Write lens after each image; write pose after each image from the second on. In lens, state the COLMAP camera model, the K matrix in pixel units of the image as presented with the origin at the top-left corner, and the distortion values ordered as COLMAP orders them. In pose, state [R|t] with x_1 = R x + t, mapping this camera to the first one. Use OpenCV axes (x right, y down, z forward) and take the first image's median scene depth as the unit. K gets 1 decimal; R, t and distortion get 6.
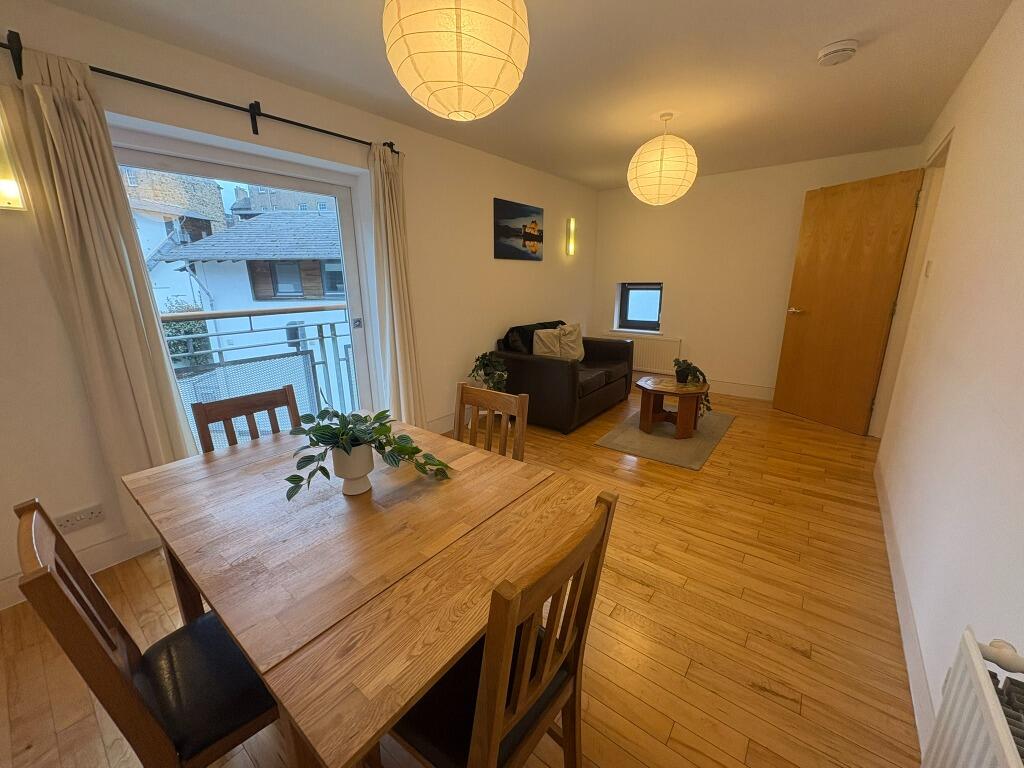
lens RADIAL K [[404.2, 0, 515.3], [0, 404.2, 383.0], [0, 0, 1]] dist [0.000517, -0.000064]
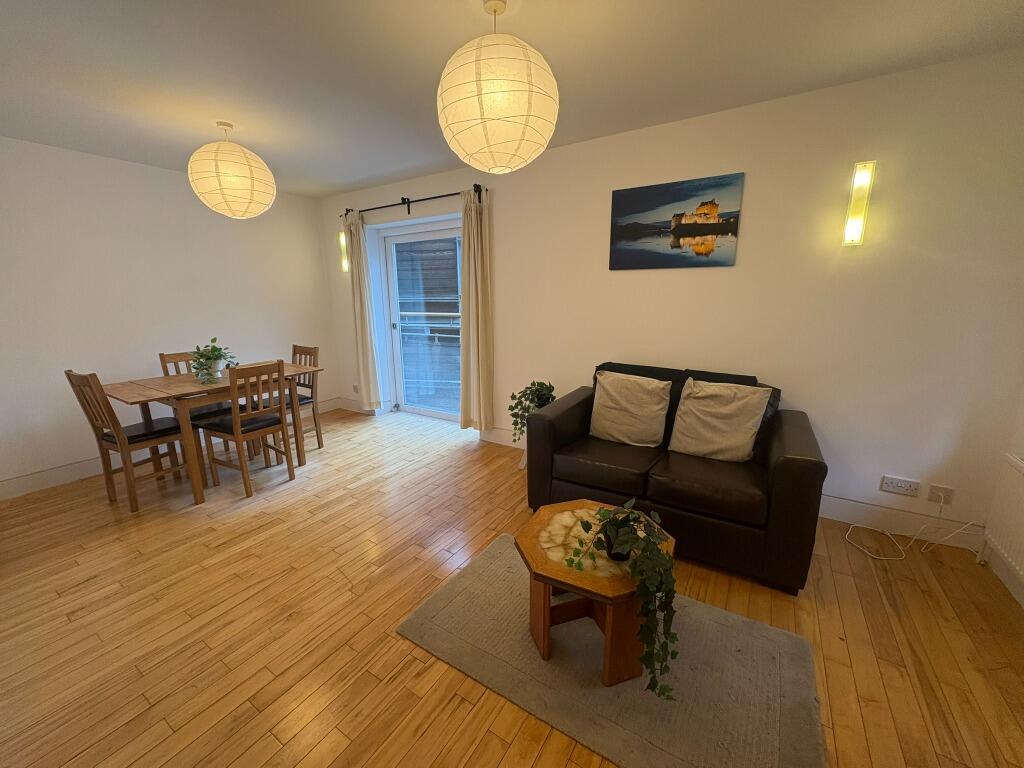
lens RADIAL K [[404.2, 0, 511.6], [0, 404.2, 383.5], [0, 0, 1]] dist [0.000517, -0.000064]
pose [[0.093632, 0.229041, -0.968903, 0.681662], [-0.243035, 0.948996, 0.200849, -0.201543], [0.965488, 0.216672, 0.144521, 0.714777]]
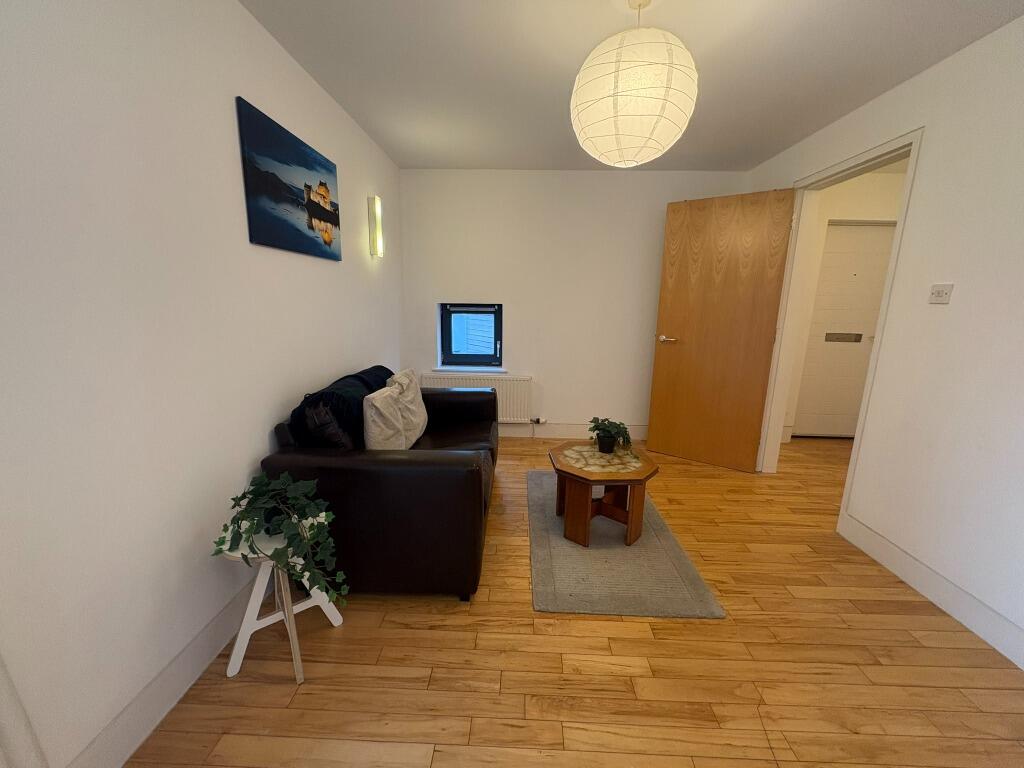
lens RADIAL K [[404.2, 0, 510.6], [0, 404.2, 383.5], [0, 0, 1]] dist [0.000517, -0.000064]
pose [[0.811626, -0.097613, 0.575964, -0.084576], [0.123624, 0.992311, -0.006031, -0.117114], [-0.570946, 0.076098, 0.817453, 0.476375]]
